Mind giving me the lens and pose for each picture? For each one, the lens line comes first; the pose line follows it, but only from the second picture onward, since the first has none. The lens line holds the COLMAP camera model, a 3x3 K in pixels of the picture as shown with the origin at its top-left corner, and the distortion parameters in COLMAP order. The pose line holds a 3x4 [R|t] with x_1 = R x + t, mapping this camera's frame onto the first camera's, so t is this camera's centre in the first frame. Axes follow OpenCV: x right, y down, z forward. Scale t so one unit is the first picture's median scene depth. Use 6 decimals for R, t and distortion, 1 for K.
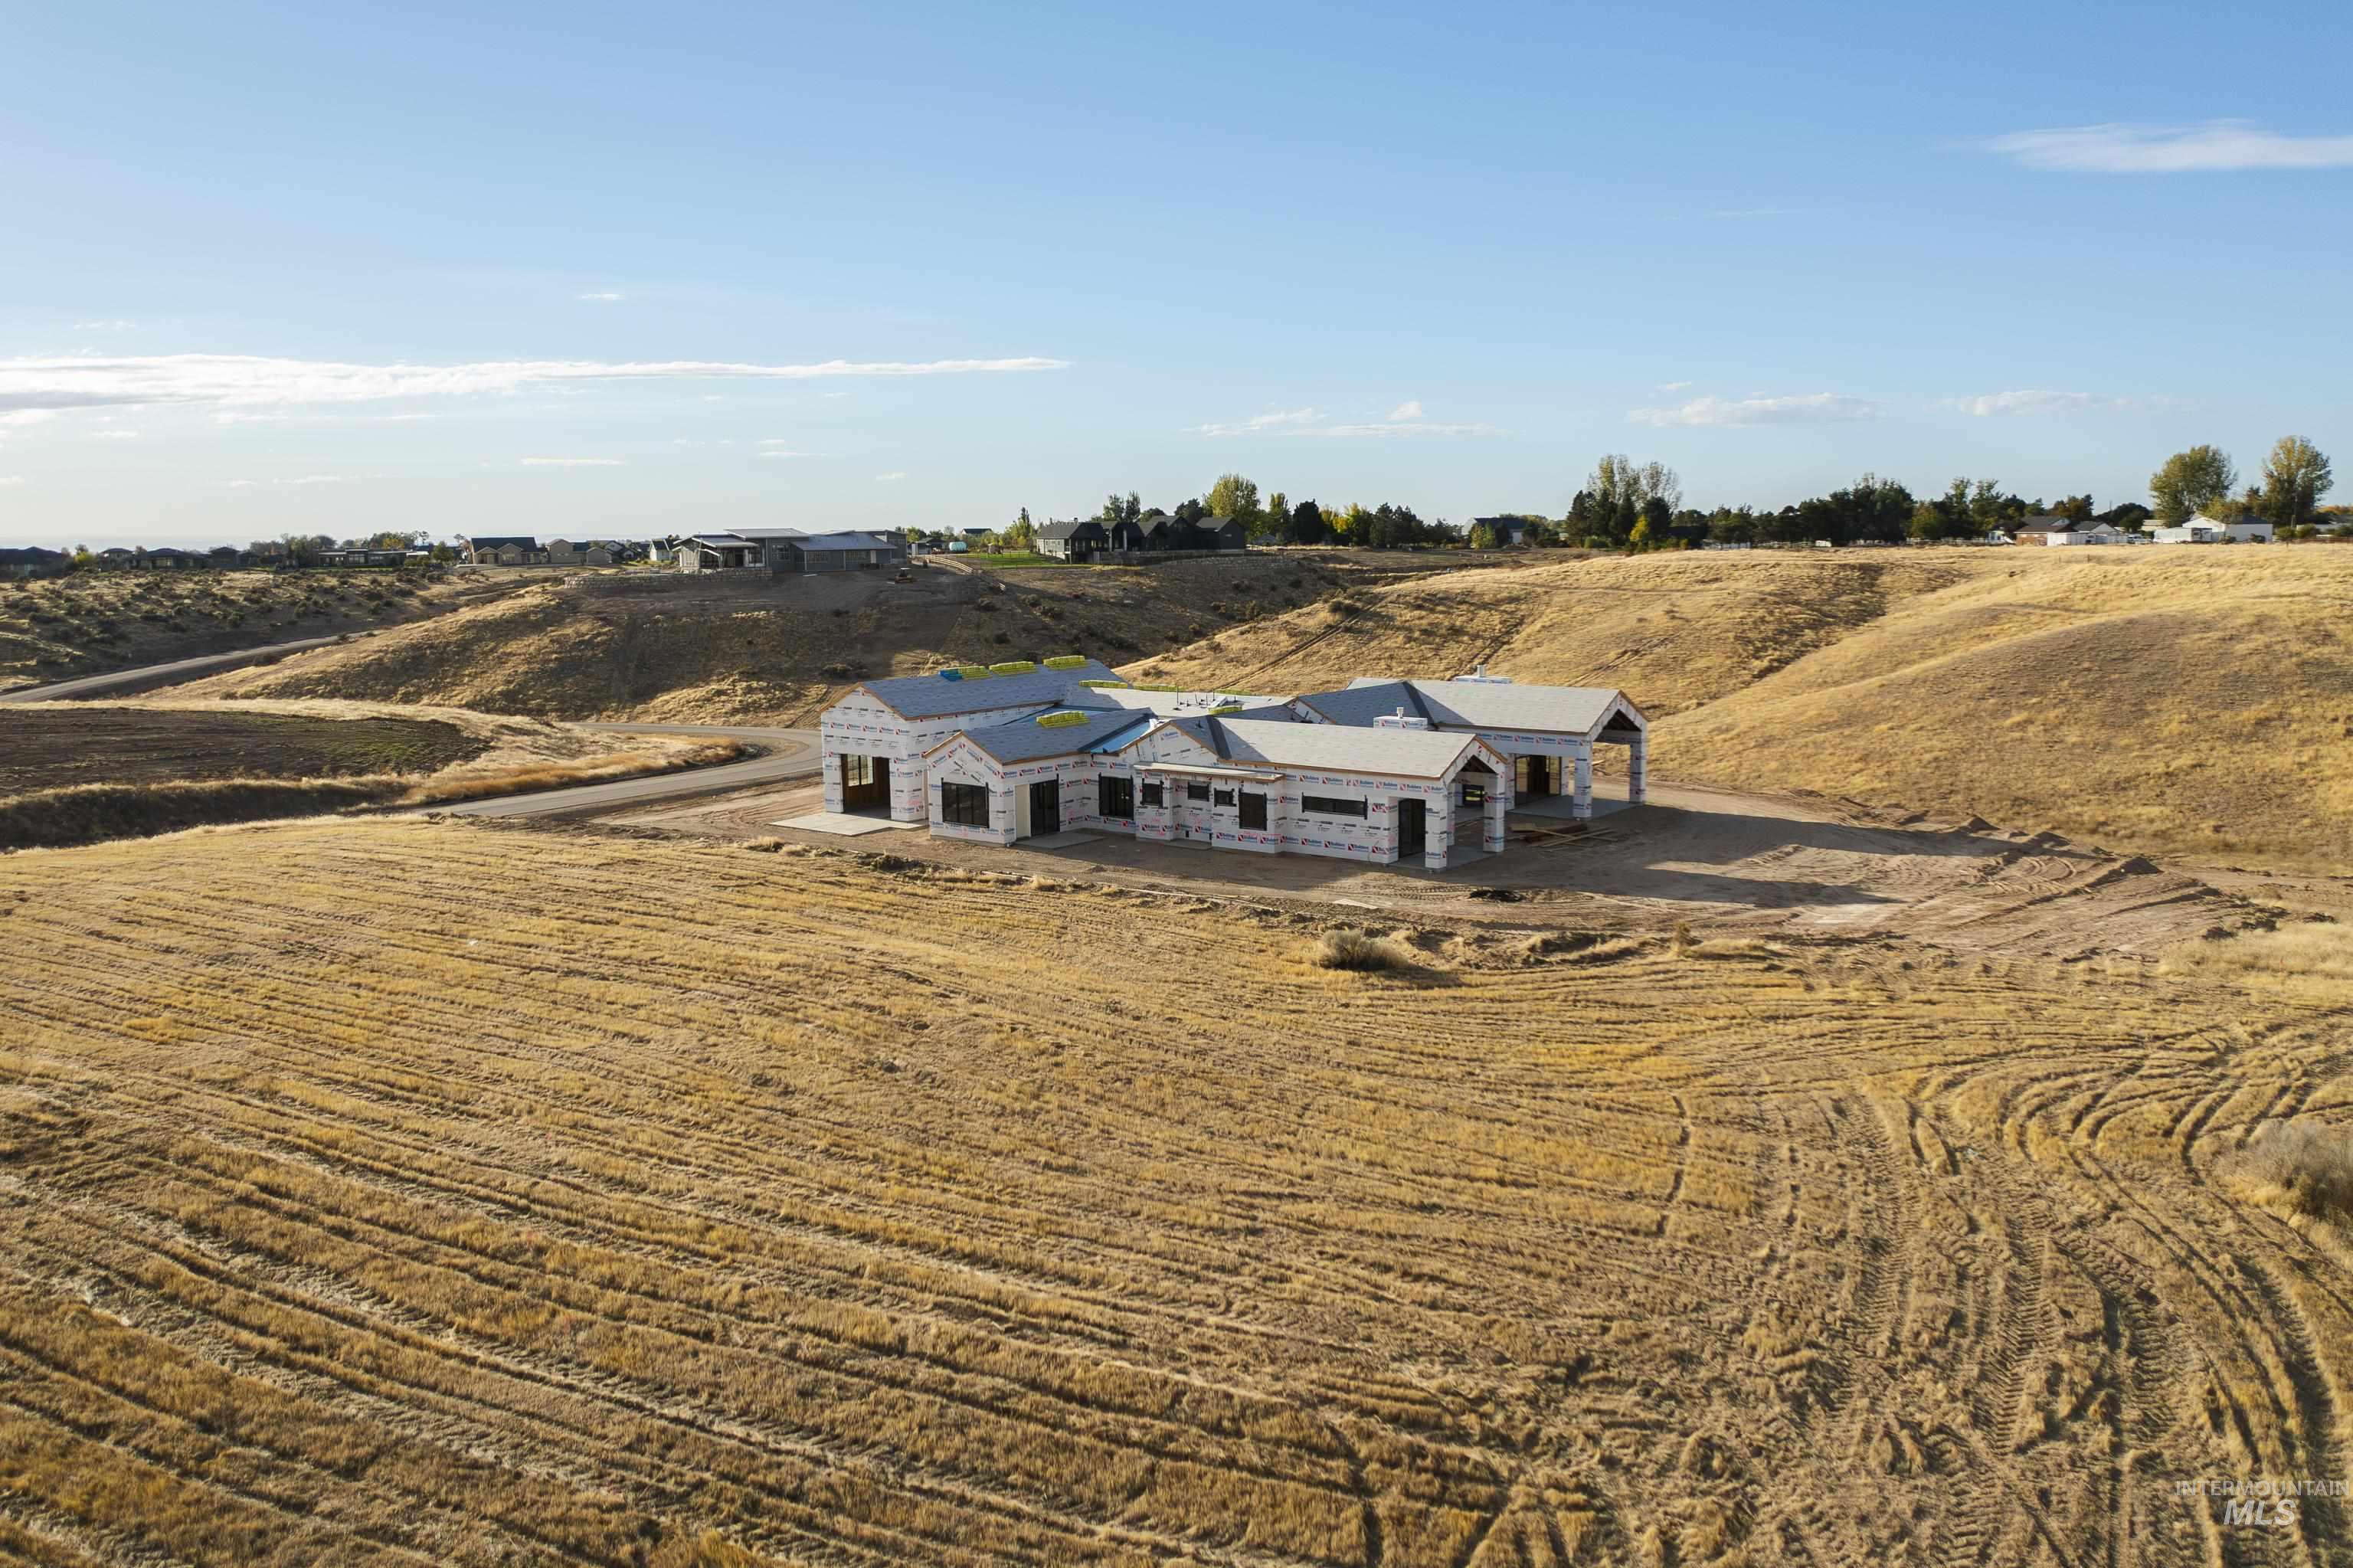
lens RADIAL K [[1891.8, 0, 1176.5], [0, 1891.8, 784.0], [0, 0, 1]] dist [-0.008937, 0.001198]
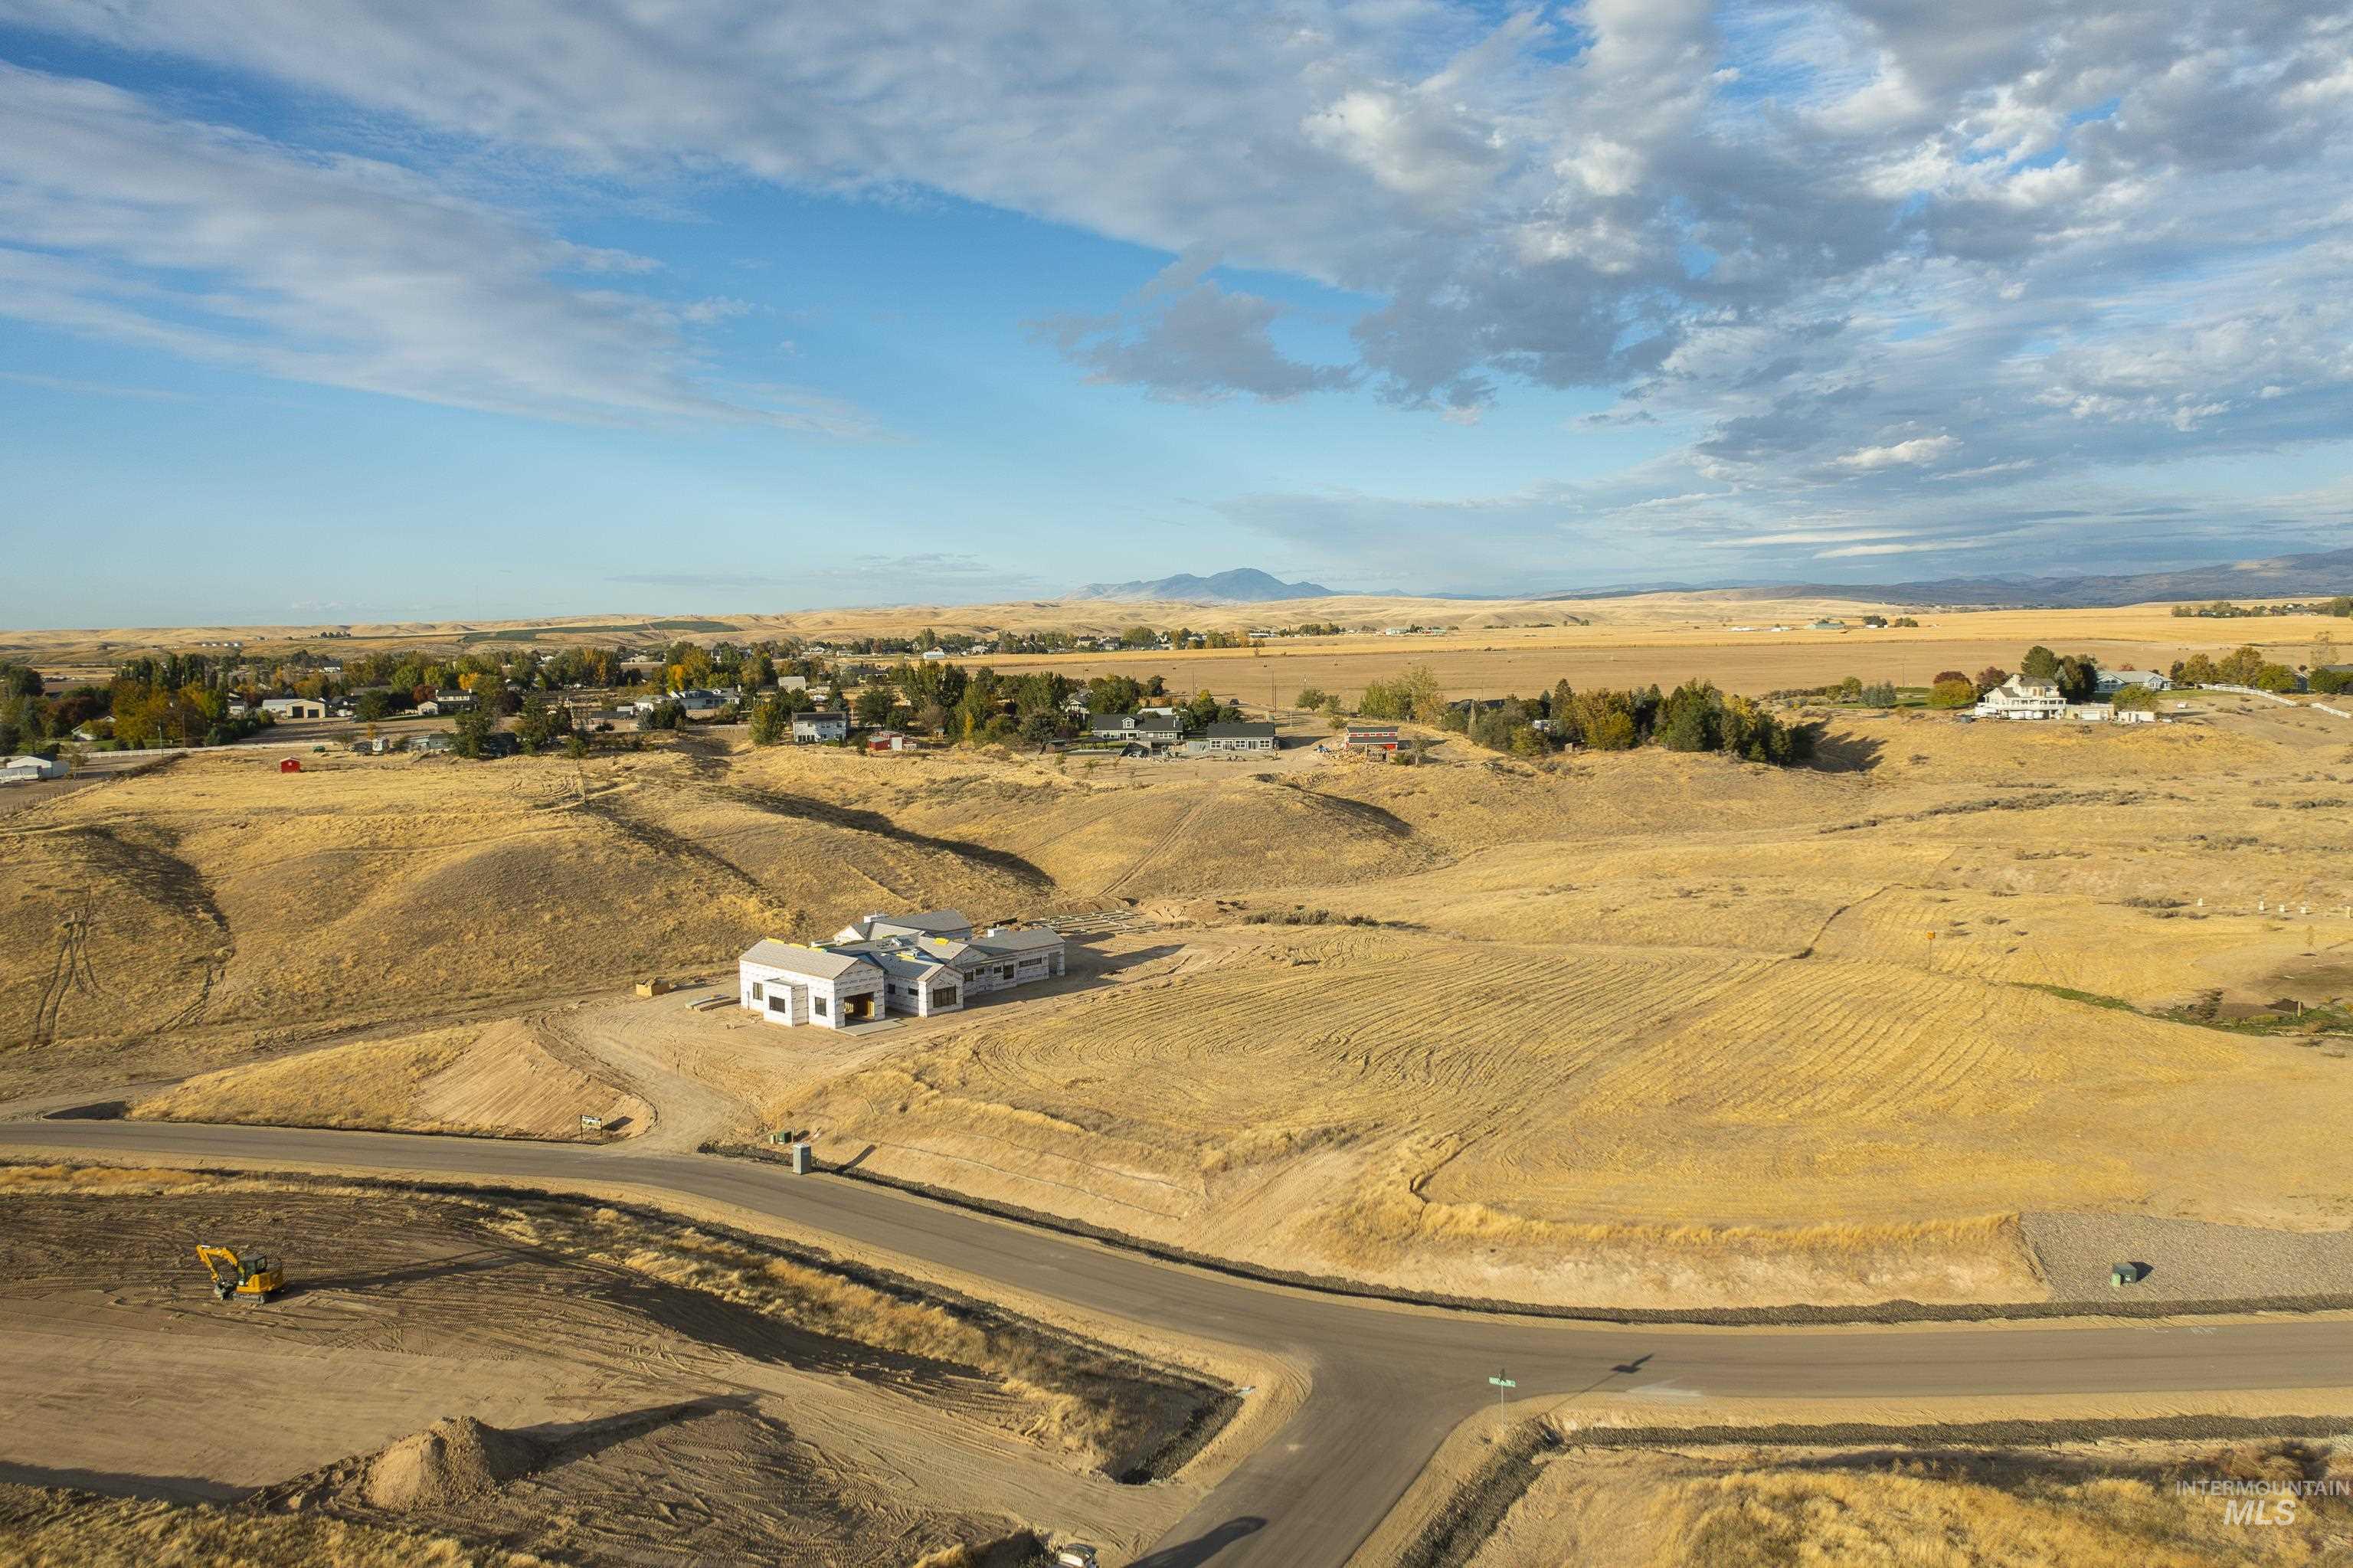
lens RADIAL K [[1891.8, 0, 1176.5], [0, 1891.8, 784.0], [0, 0, 1]] dist [-0.008937, 0.001198]
pose [[0.110713, -0.088321, 0.989920, -0.792356], [0.160556, 0.984550, 0.069886, -0.122673], [-0.980798, 0.151200, 0.123183, 0.133760]]
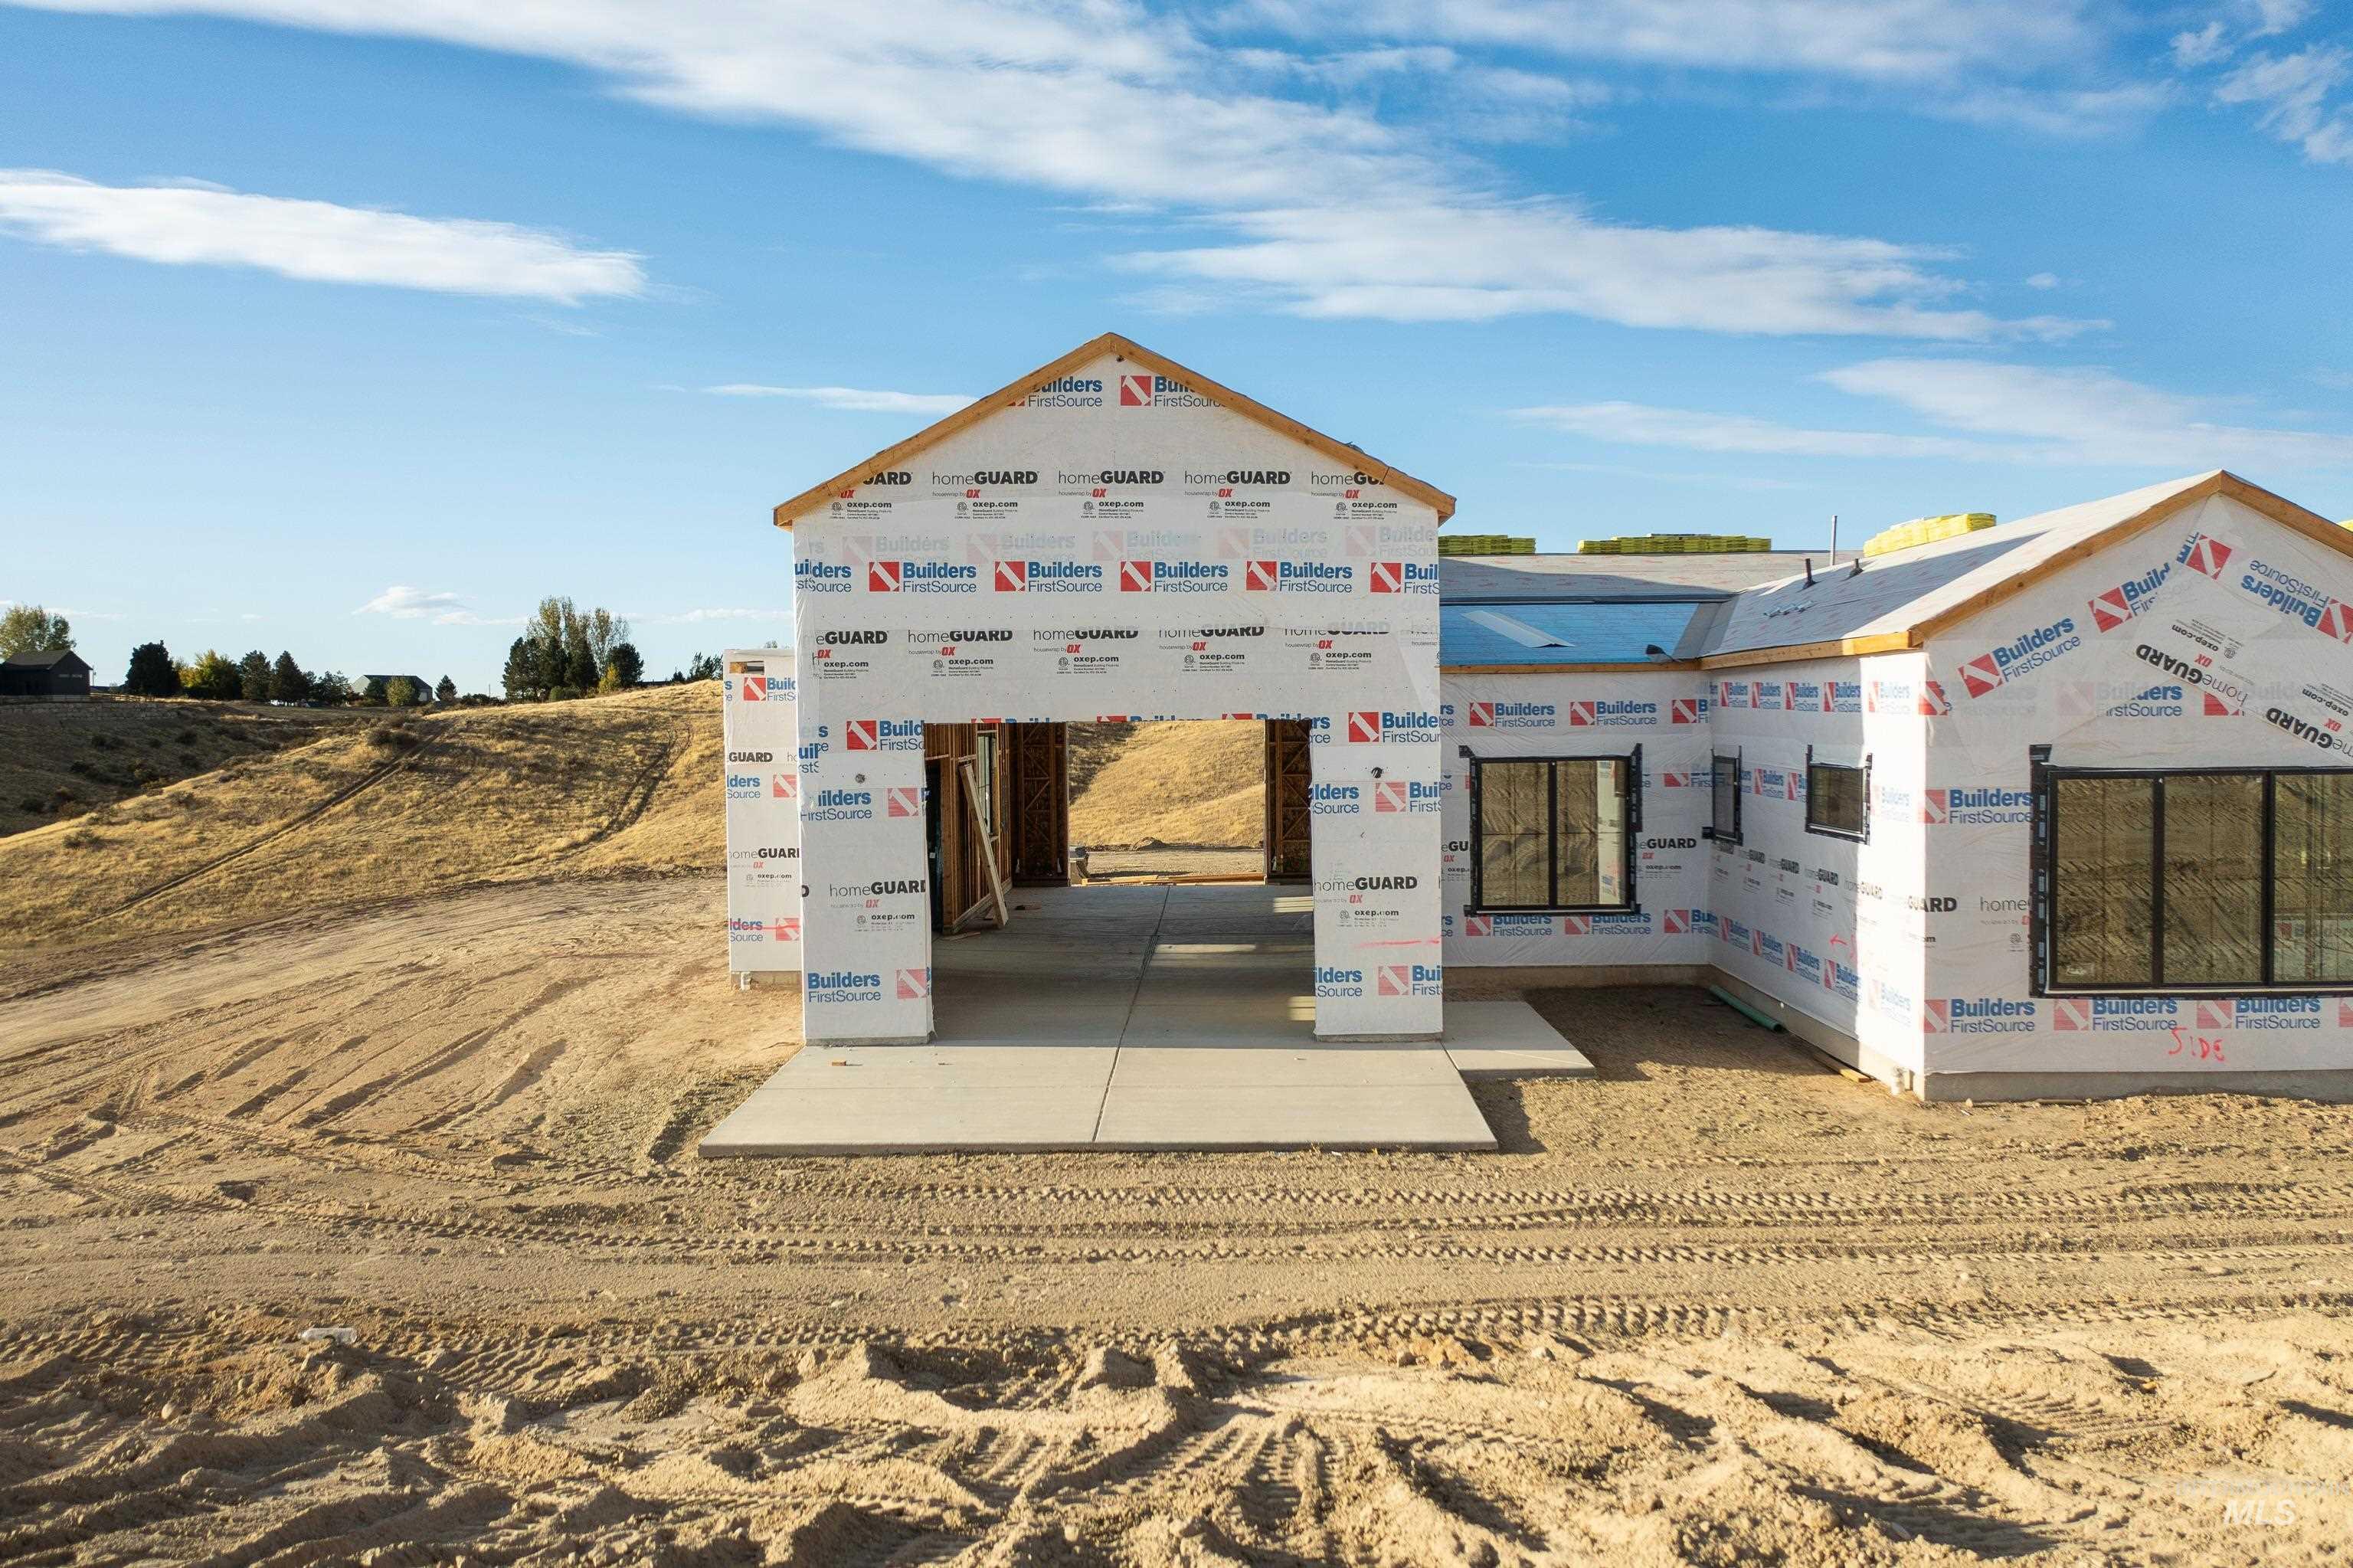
lens RADIAL K [[1856.8, 0, 1176.5], [0, 1856.8, 784.0], [0, 0, 1]] dist [-0.006279, -0.002229]
pose [[0.793915, -0.018812, 0.607738, -0.100506], [0.085440, 0.993055, -0.080875, 0.002437], [-0.601996, 0.116133, 0.790009, 0.309057]]
